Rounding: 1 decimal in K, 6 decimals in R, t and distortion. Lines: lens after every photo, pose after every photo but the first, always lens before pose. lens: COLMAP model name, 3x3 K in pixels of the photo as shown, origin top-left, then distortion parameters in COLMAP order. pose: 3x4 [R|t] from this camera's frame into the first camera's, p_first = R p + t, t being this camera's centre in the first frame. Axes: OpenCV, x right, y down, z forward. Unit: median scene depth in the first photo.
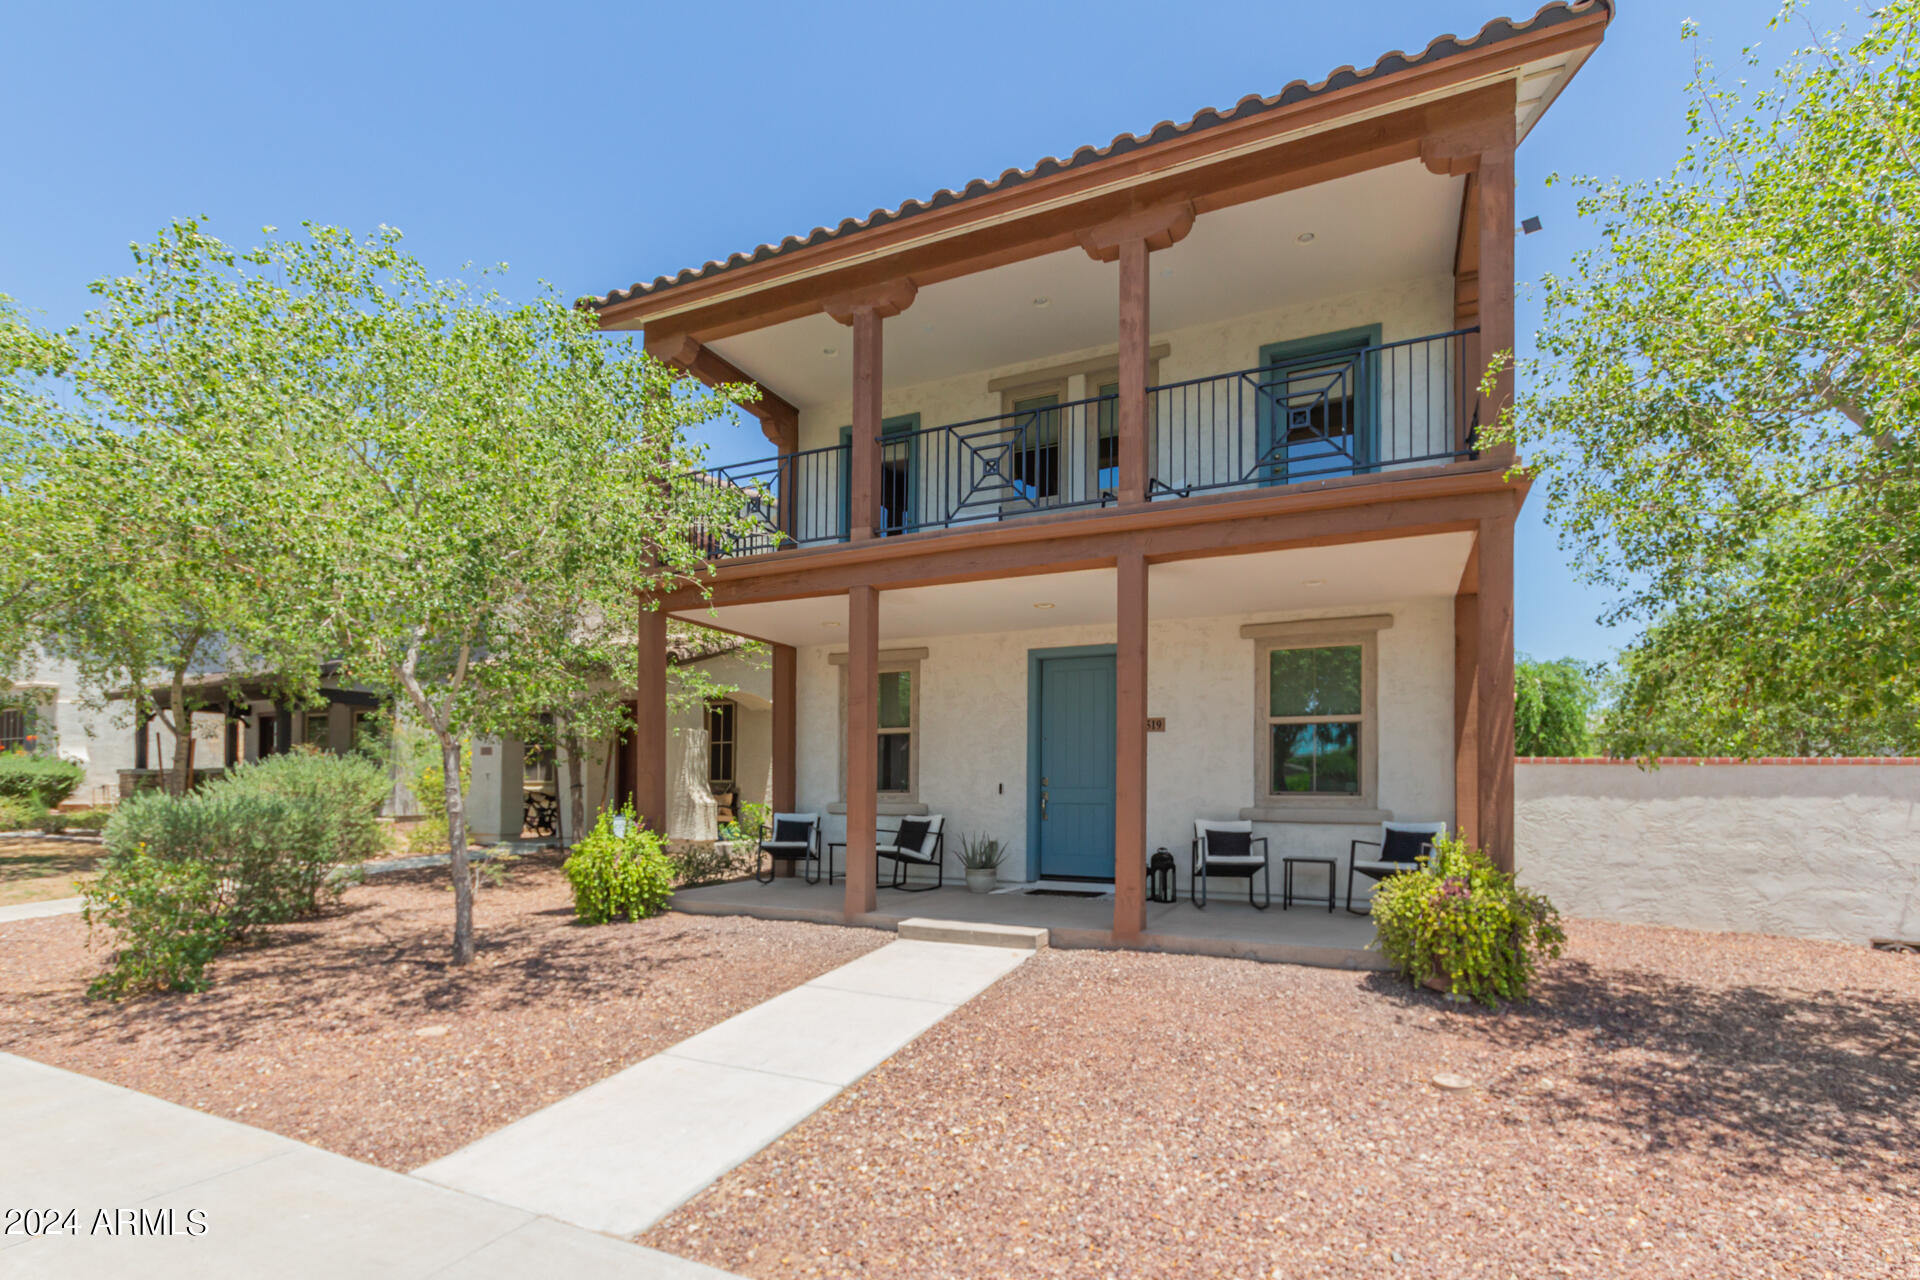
lens RADIAL K [[884.7, 0, 962.2], [0, 884.7, 772.5], [0, 0, 1]] dist [0.000629, -0.000001]
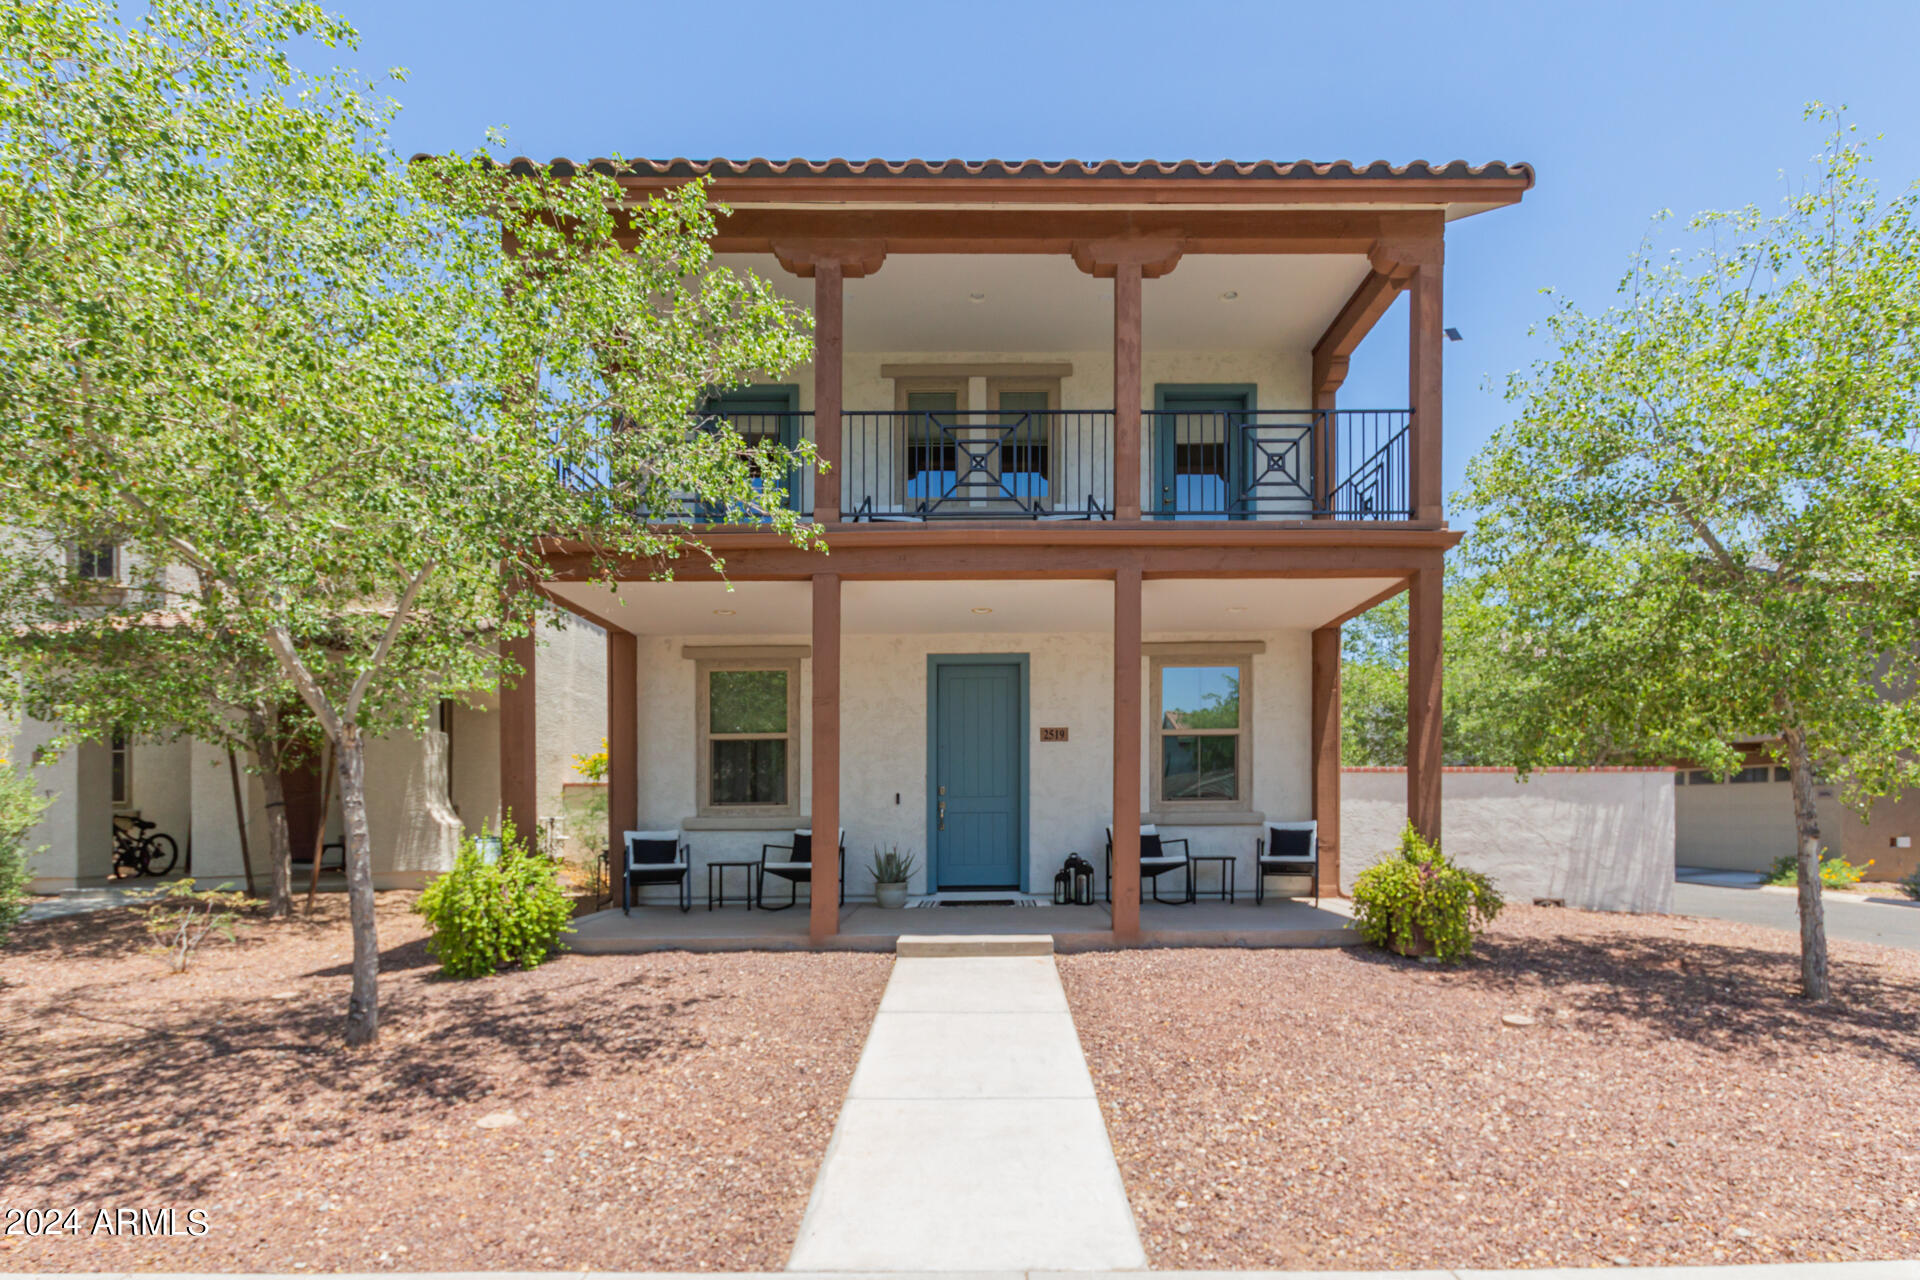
lens RADIAL K [[926.9, 0, 964.3], [0, 926.9, 803.5], [0, 0, 1]] dist [0.003423, -0.000361]
pose [[0.902465, -0.012517, 0.430582, -0.409960], [0.005255, 0.999823, 0.018051, 0.007246], [-0.430732, -0.014027, 0.902371, 0.087745]]
